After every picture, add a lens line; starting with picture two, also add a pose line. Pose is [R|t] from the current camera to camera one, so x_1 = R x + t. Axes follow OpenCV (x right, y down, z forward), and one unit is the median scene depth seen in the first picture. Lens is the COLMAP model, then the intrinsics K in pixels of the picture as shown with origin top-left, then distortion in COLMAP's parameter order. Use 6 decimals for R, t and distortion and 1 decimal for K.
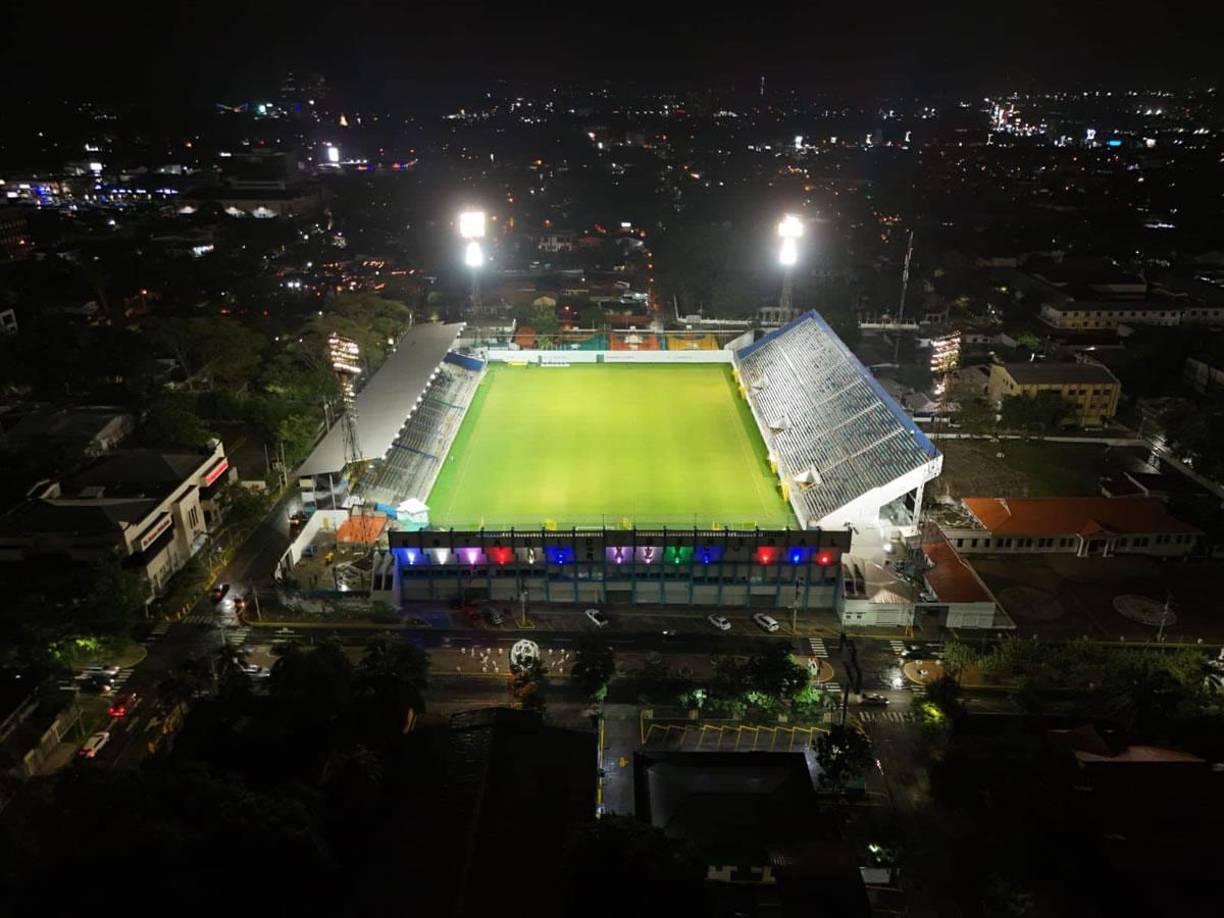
lens RADIAL K [[863.4, 0, 612.0], [0, 863.4, 459.0], [0, 0, 1]] dist [0.030345, -0.007047]
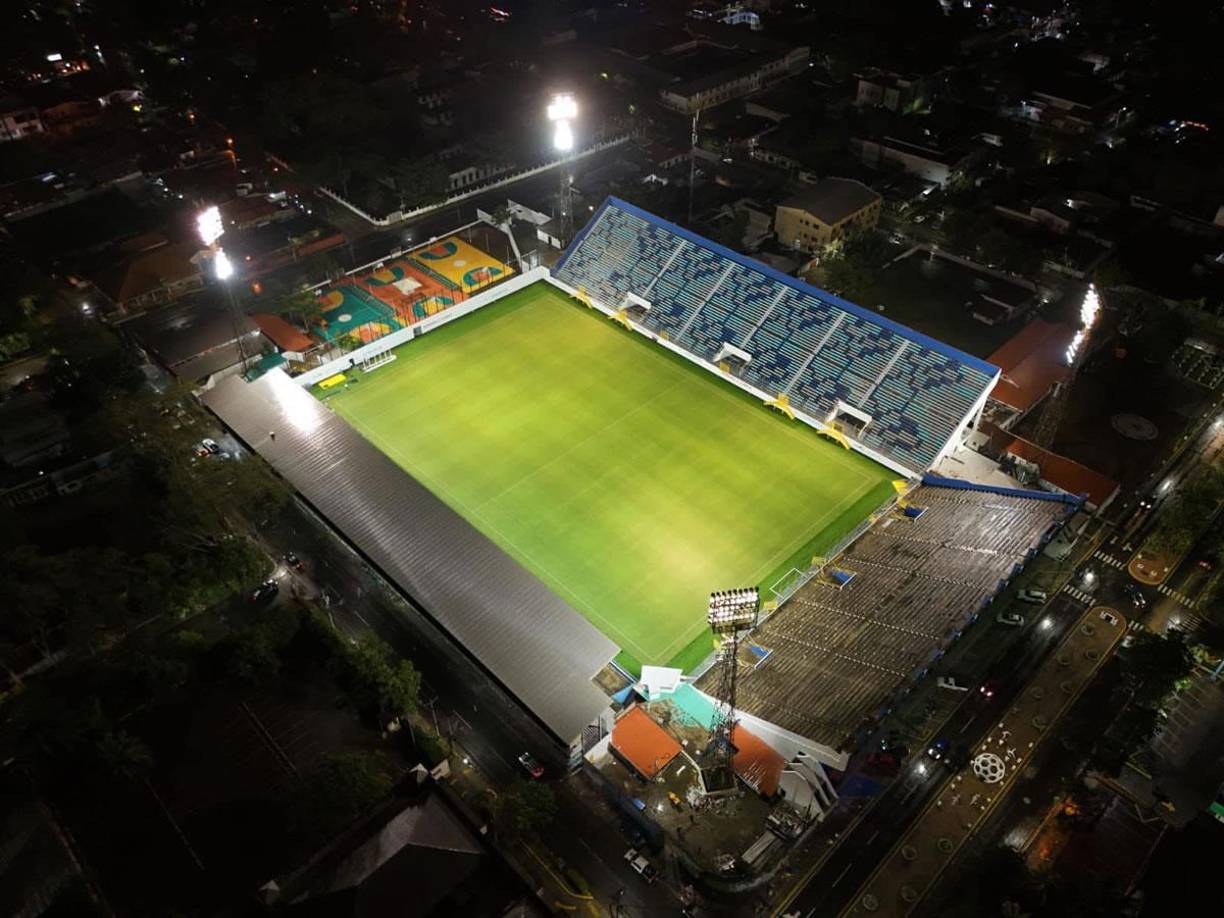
lens RADIAL K [[863.4, 0, 612.0], [0, 863.4, 459.0], [0, 0, 1]] dist [0.030345, -0.007047]
pose [[0.719074, -0.465980, 0.515554, -0.356476], [0.282055, 0.873720, 0.396307, -0.282276], [-0.635120, -0.139559, 0.759701, 0.254061]]
